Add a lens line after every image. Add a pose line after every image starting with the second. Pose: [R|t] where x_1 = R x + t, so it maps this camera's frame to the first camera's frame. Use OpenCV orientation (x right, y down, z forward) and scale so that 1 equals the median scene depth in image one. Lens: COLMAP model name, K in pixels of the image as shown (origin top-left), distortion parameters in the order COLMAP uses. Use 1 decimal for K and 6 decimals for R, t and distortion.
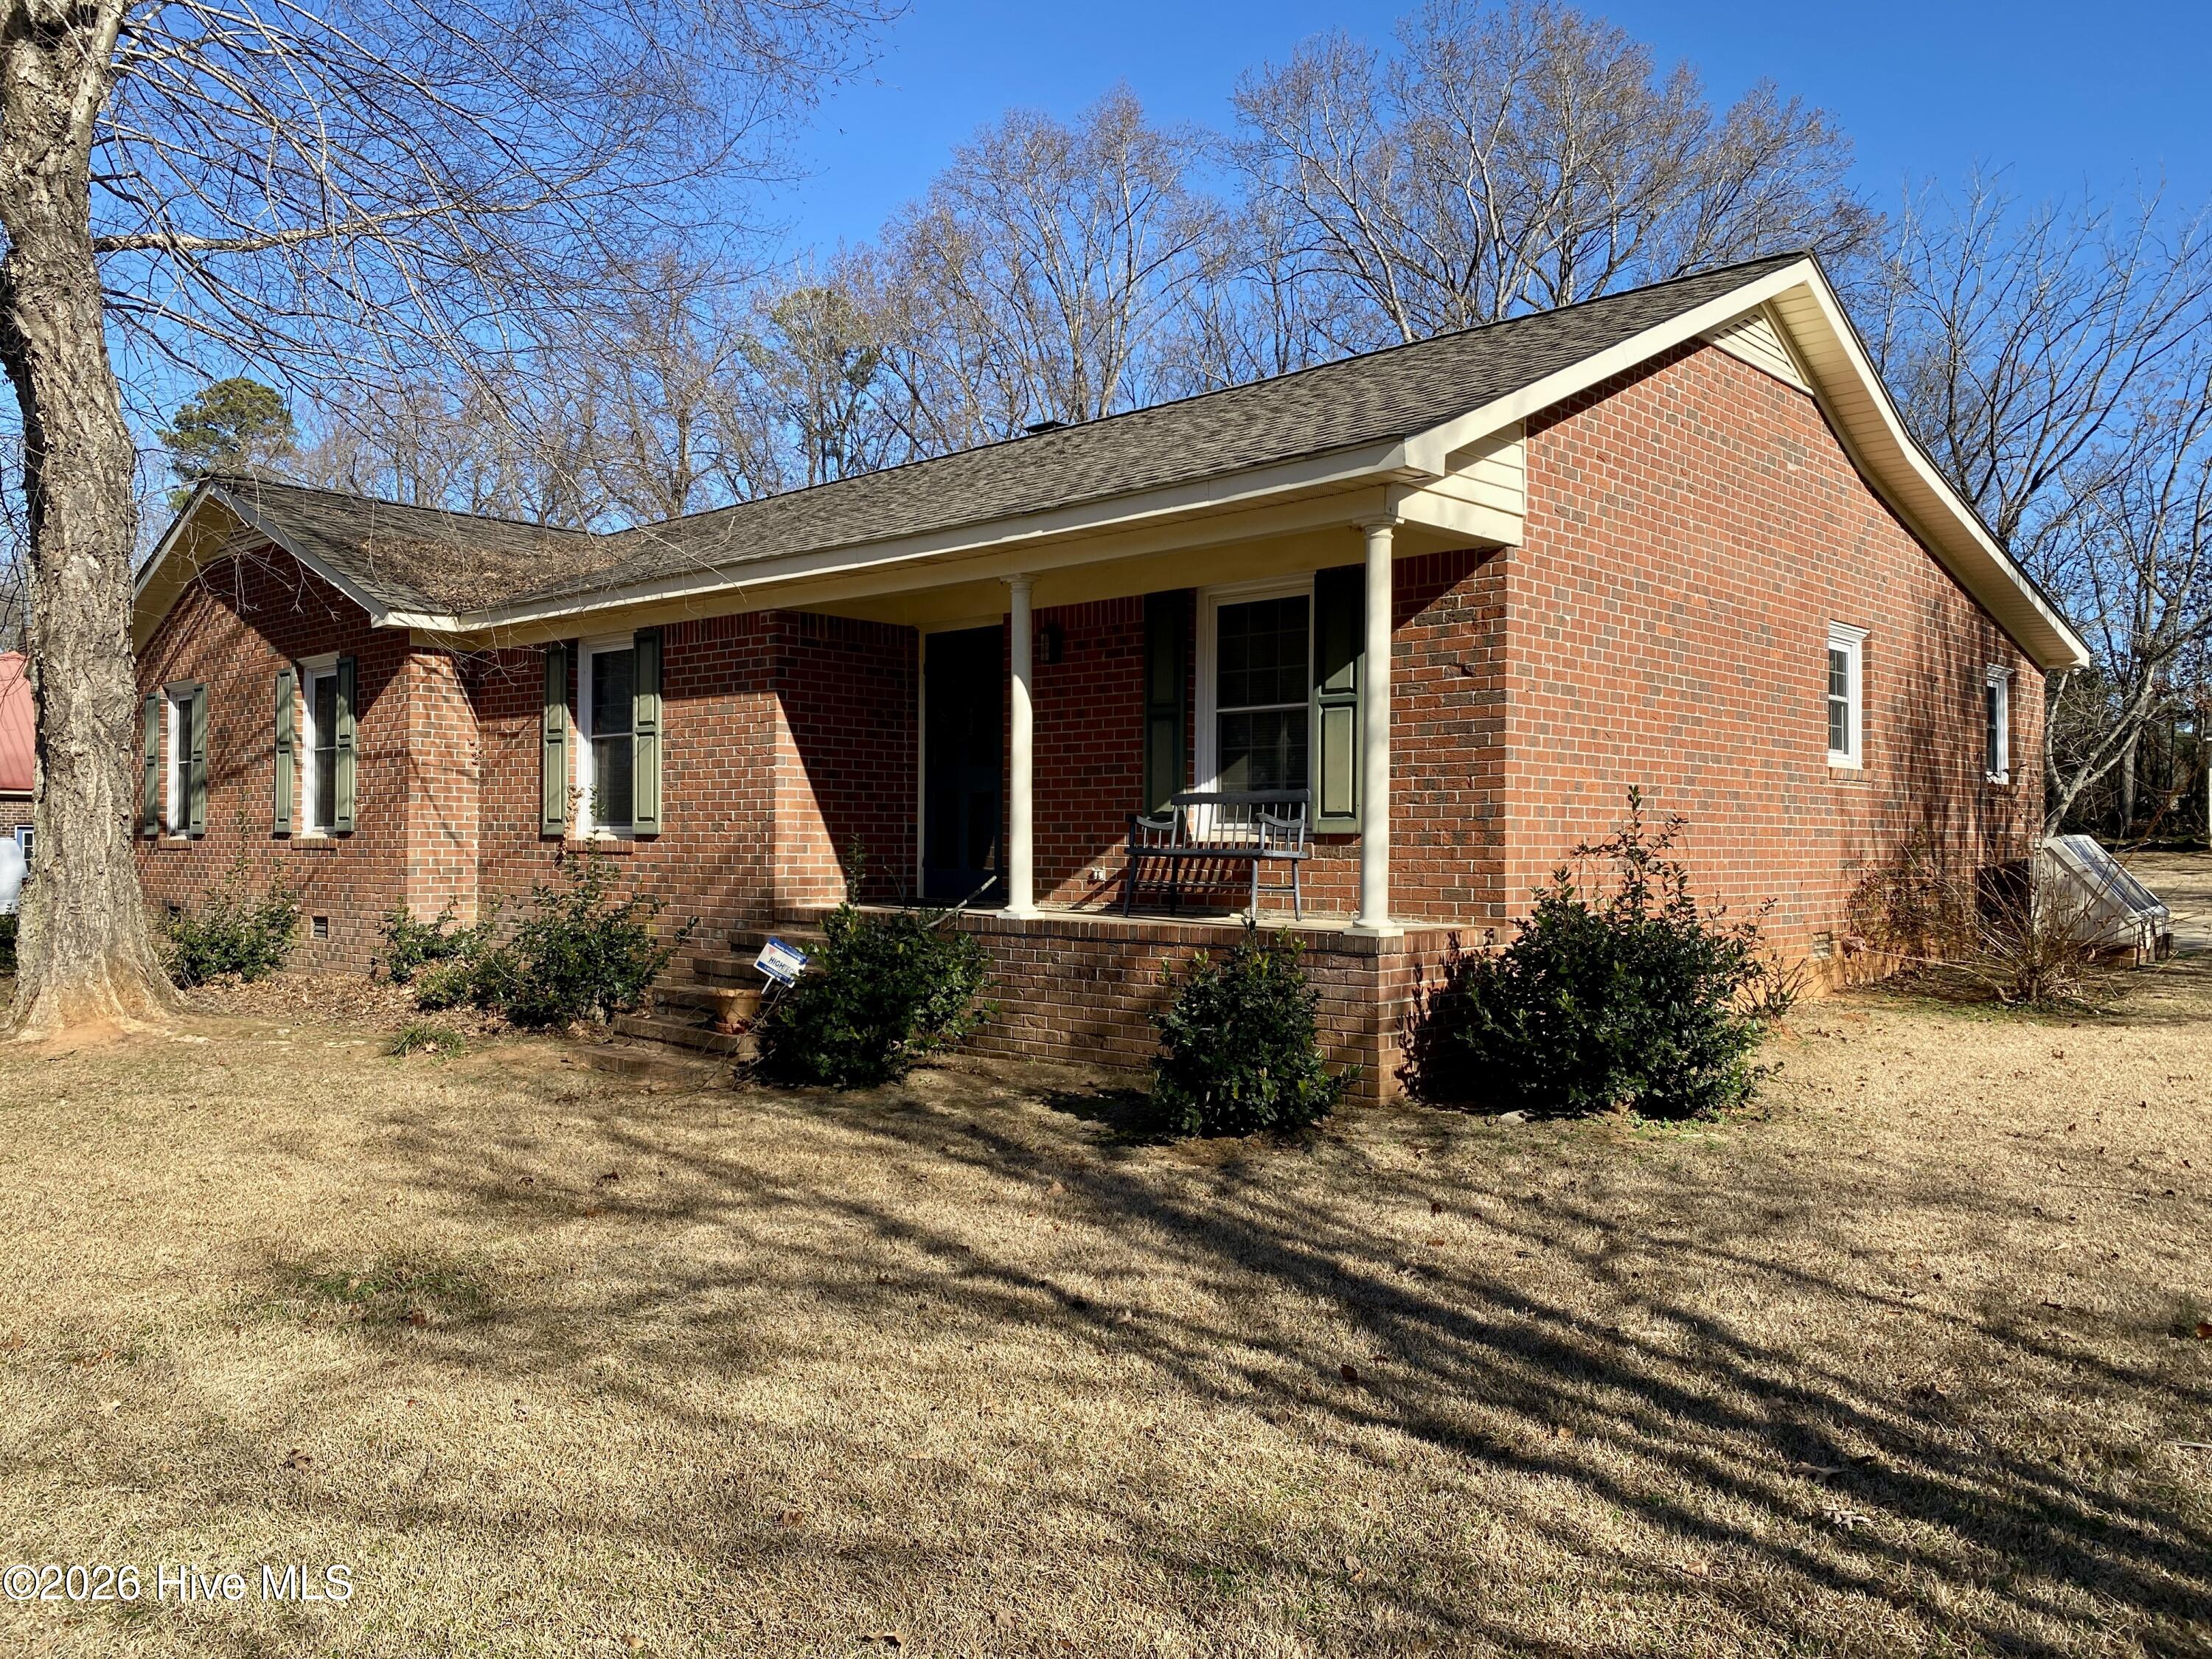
lens RADIAL K [[1681.2, 0, 1103.7], [0, 1681.2, 825.5], [0, 0, 1]] dist [0.017563, -0.023490]
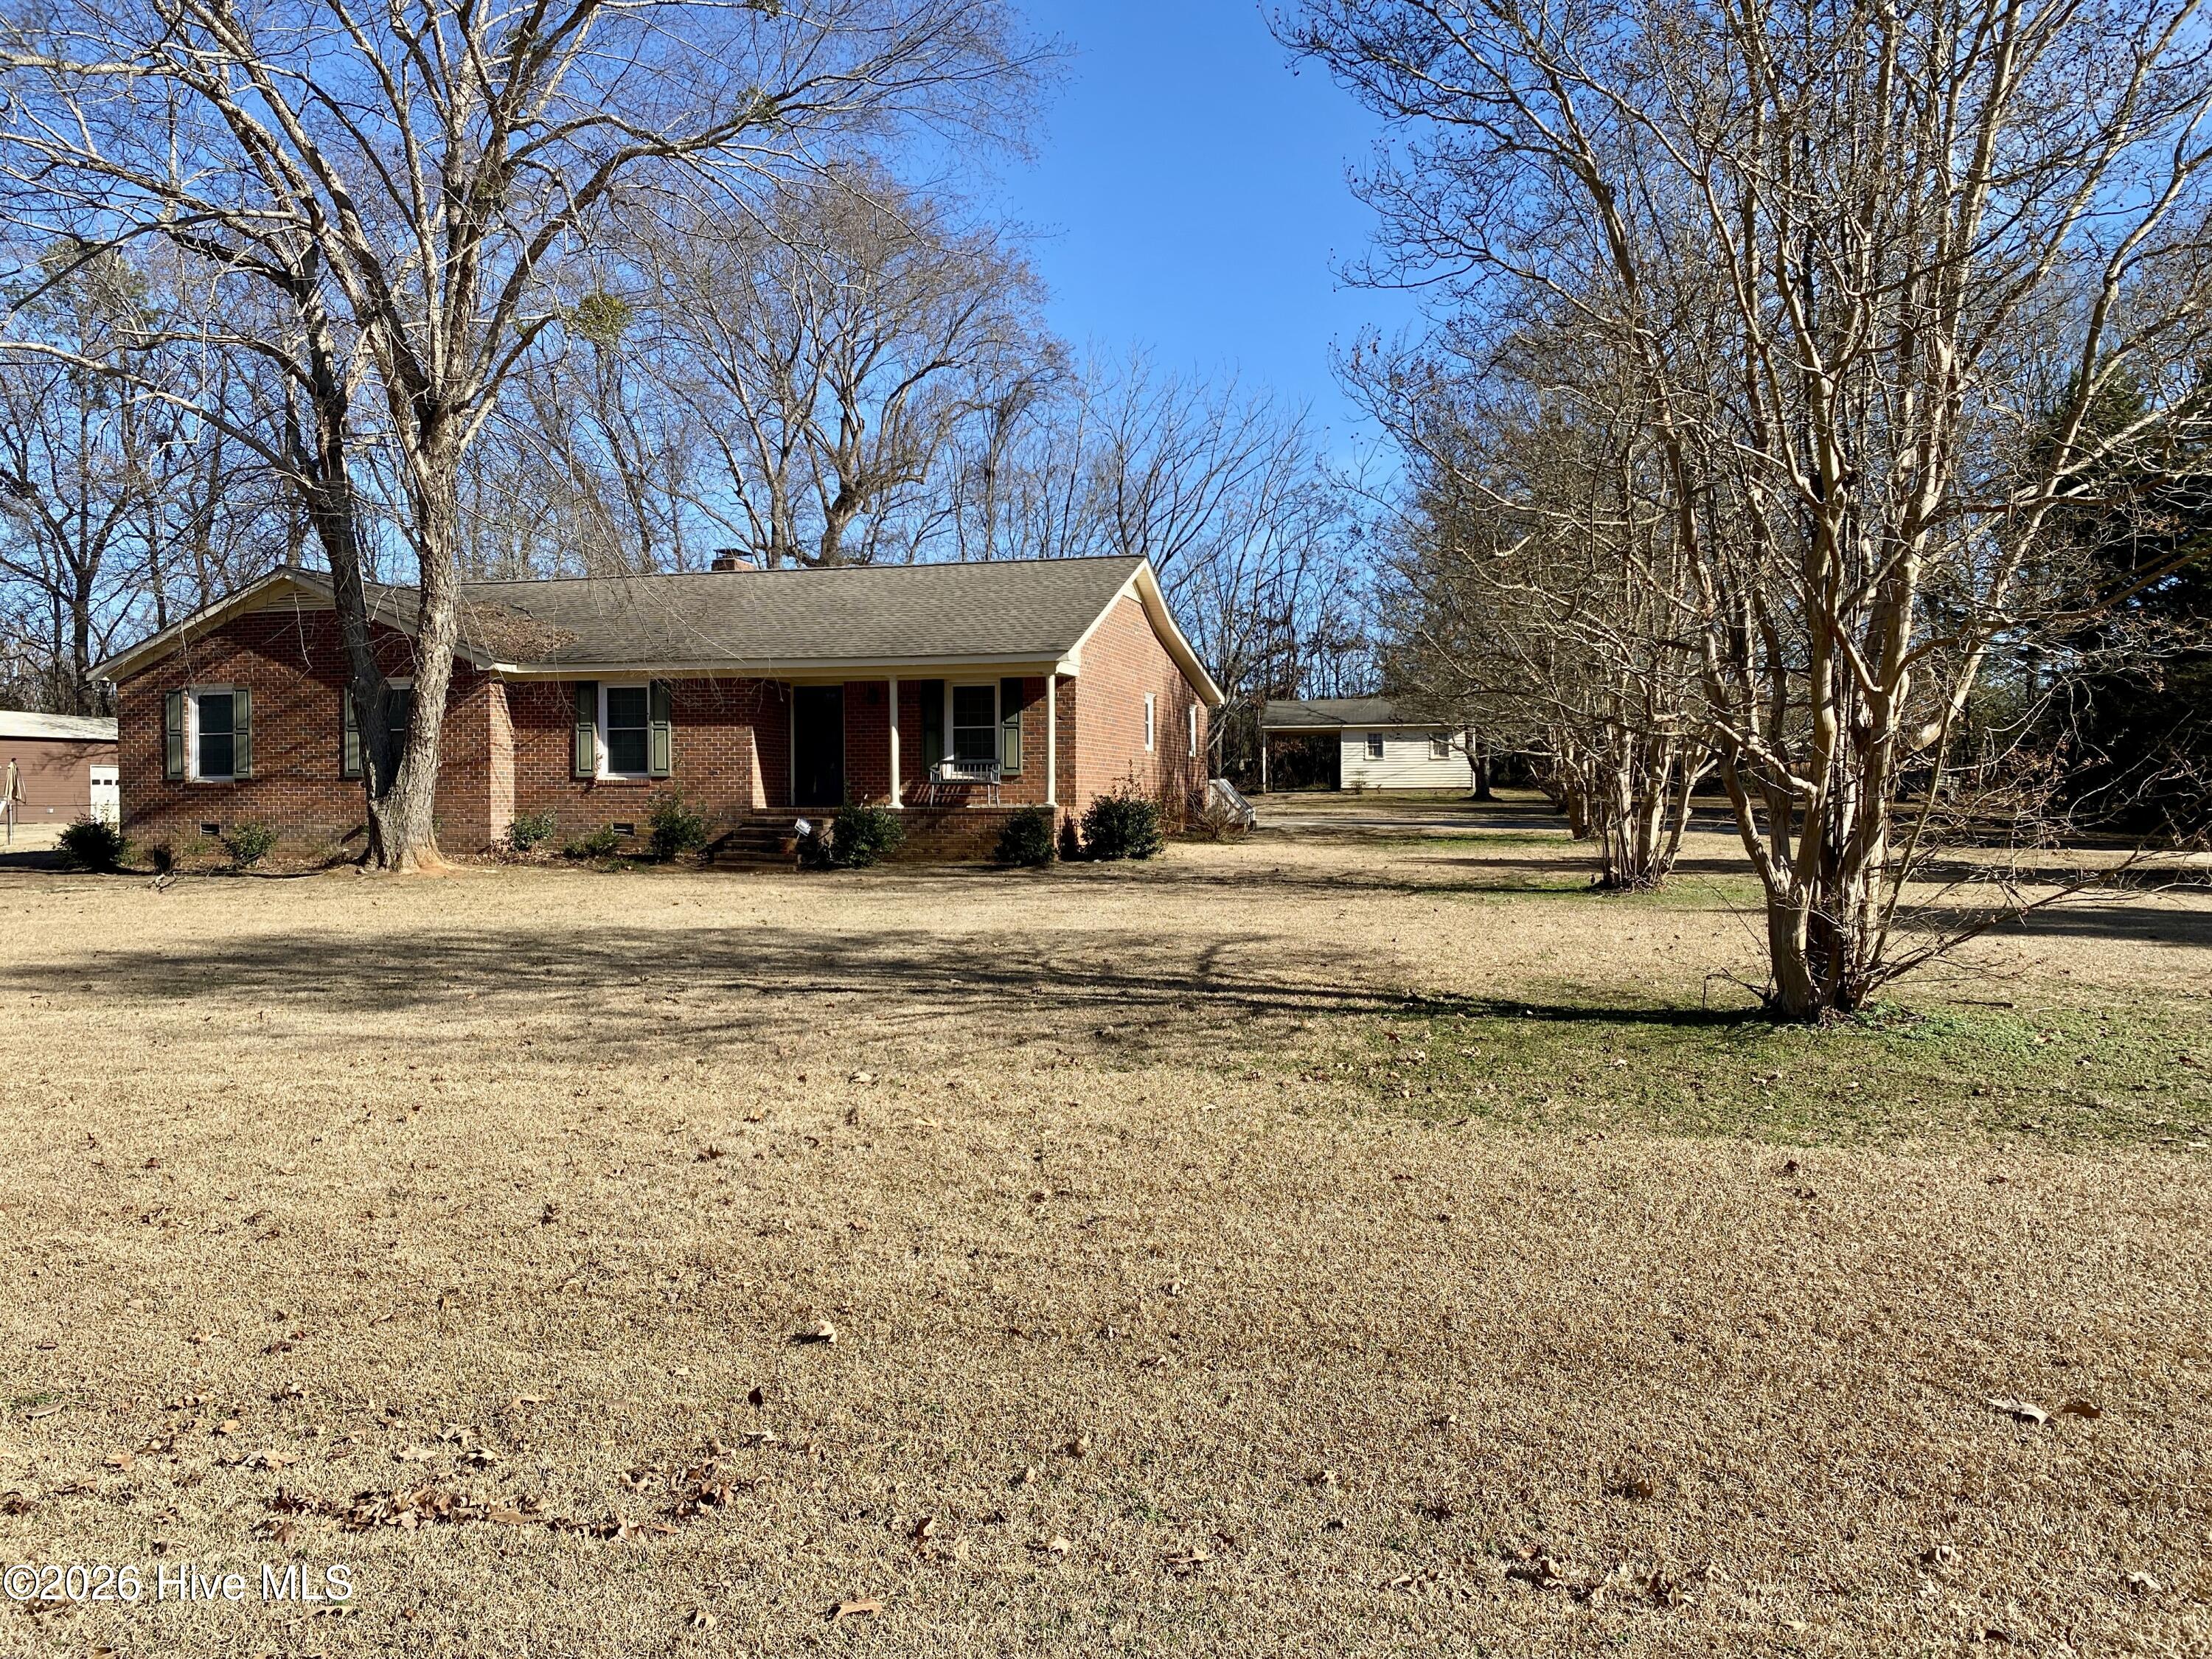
lens RADIAL K [[1681.2, 0, 1118.4], [0, 1681.2, 839.6], [0, 0, 1]] dist [0.017563, -0.023490]
pose [[0.878540, -0.016123, 0.477397, -0.804379], [0.000738, 0.999475, 0.032396, 0.016558], [-0.477668, -0.028108, 0.878090, -1.184981]]
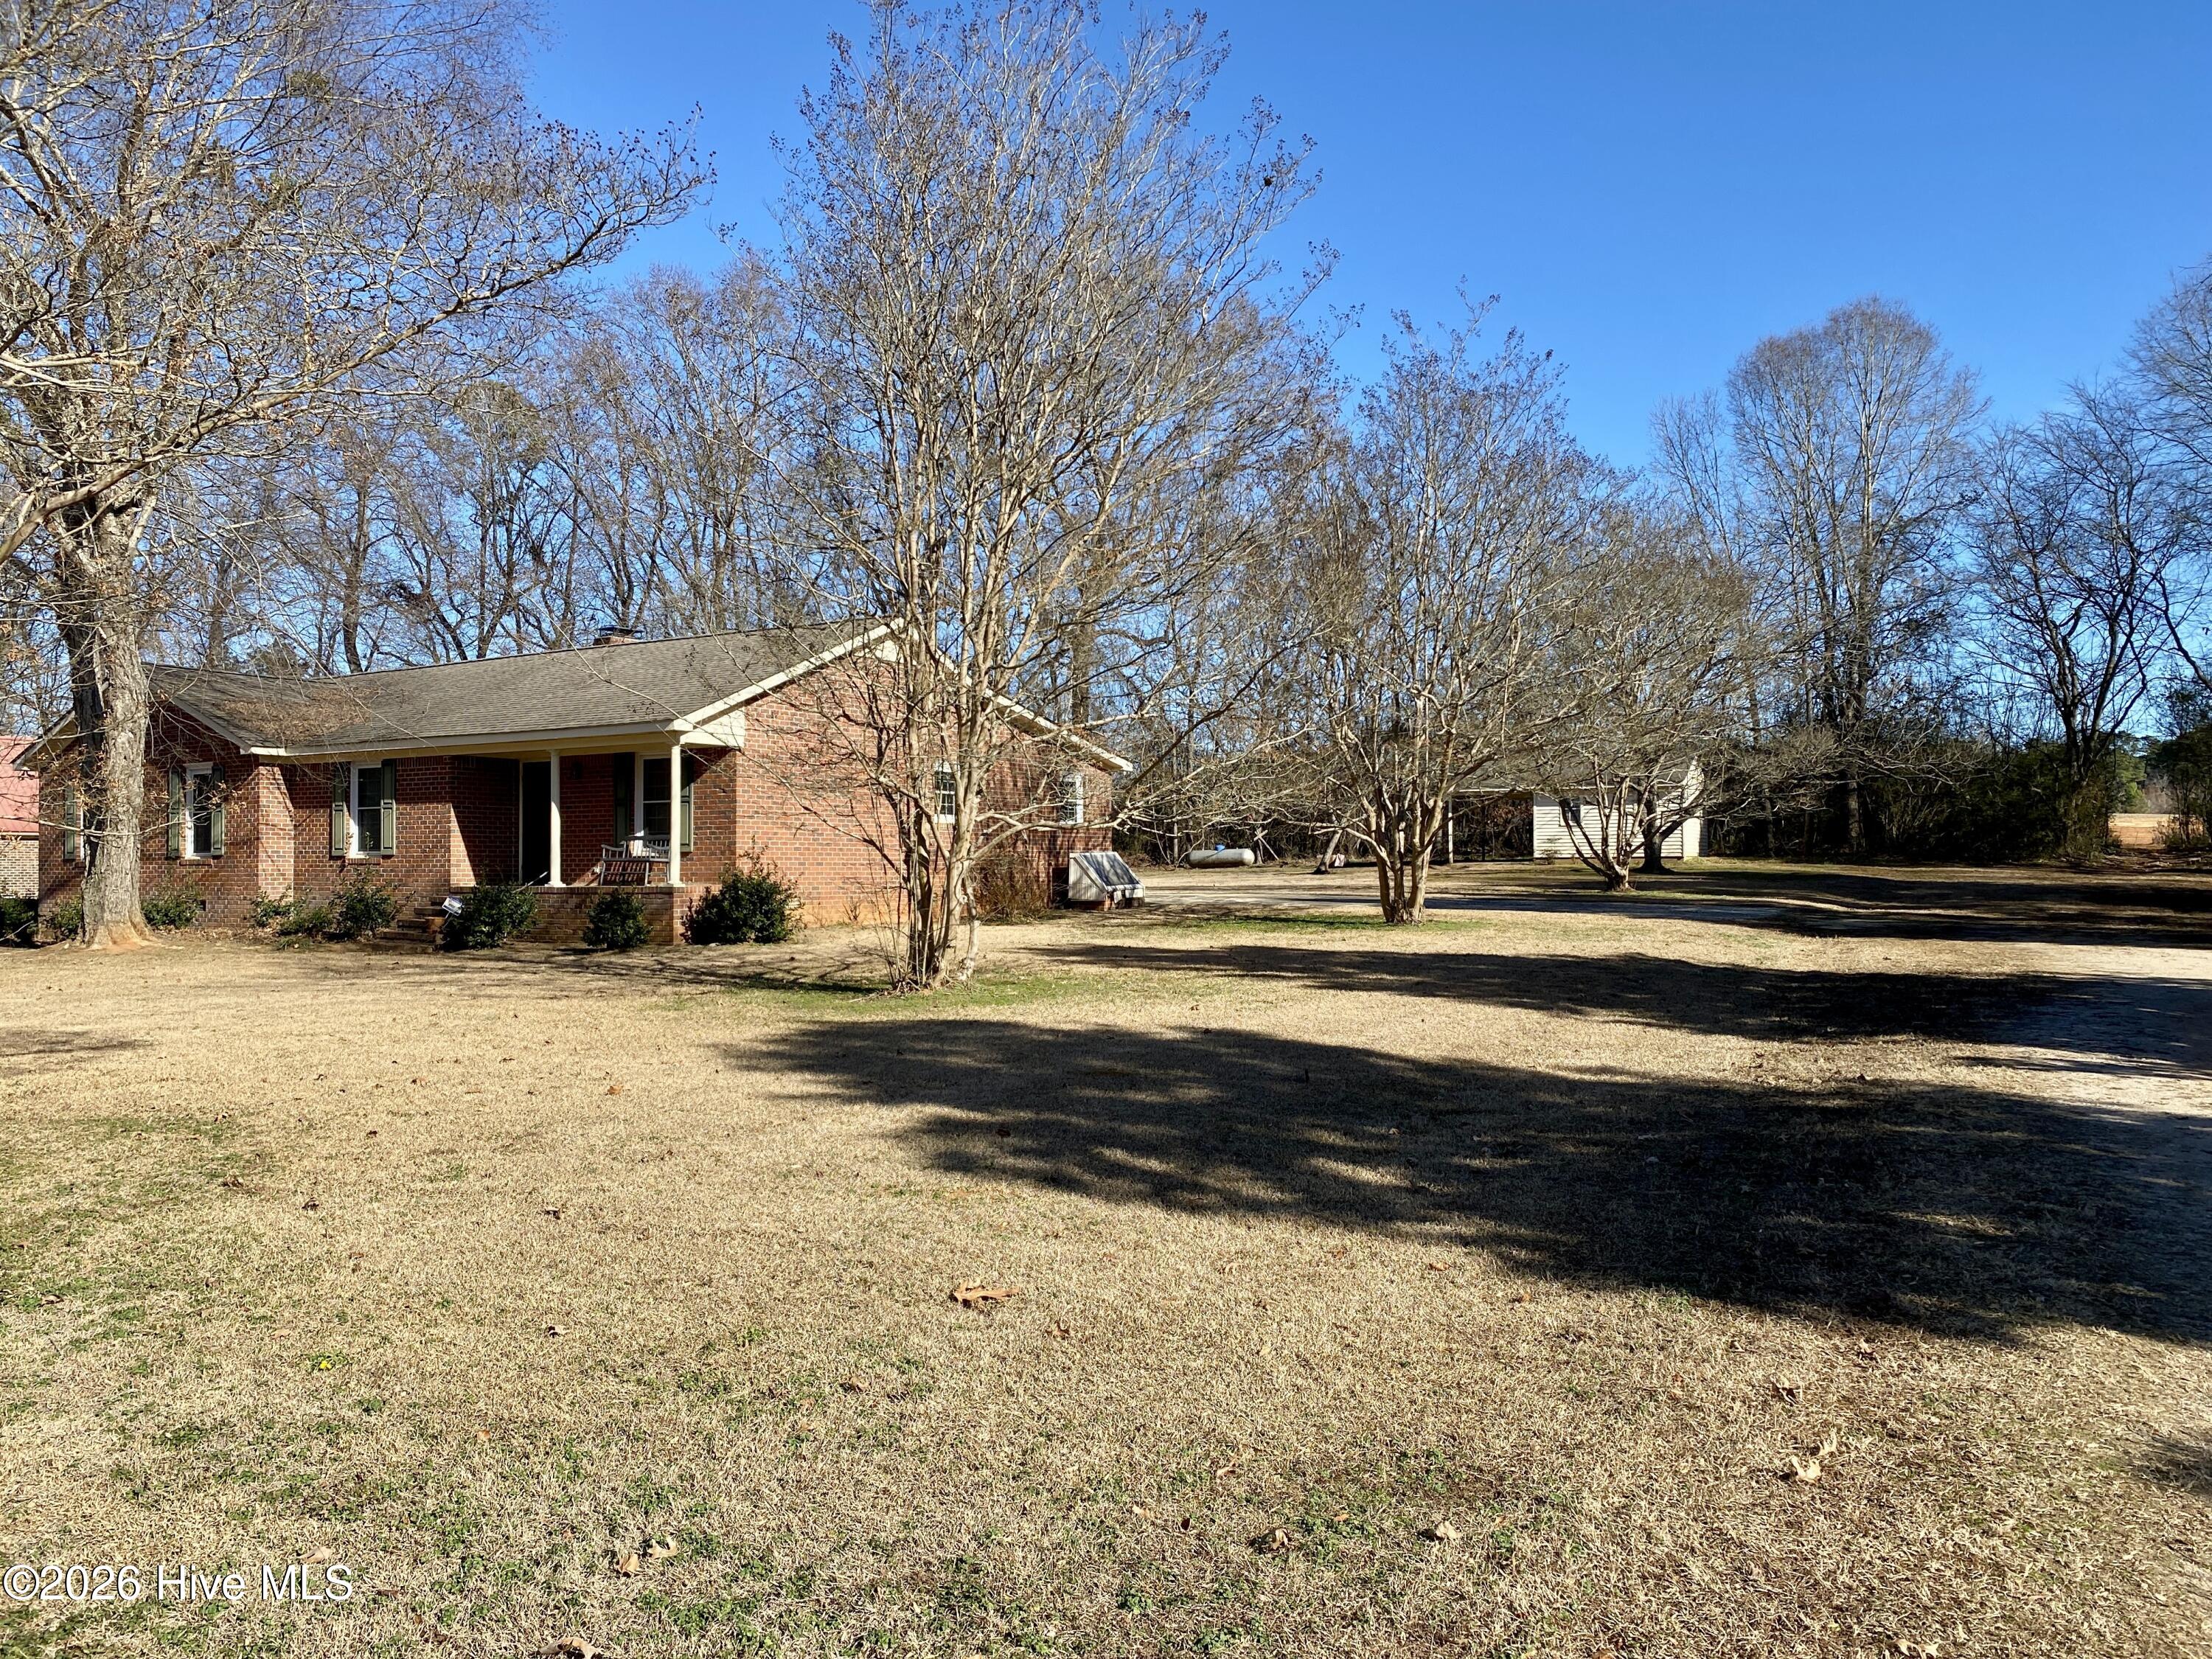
lens RADIAL K [[1681.2, 0, 1127.3], [0, 1681.2, 838.8], [0, 0, 1]] dist [0.017563, -0.023490]
pose [[0.982019, -0.002848, 0.188758, 0.259422], [0.004449, 0.999958, -0.008056, 0.006206], [-0.188728, 0.008751, 0.981991, -1.344060]]
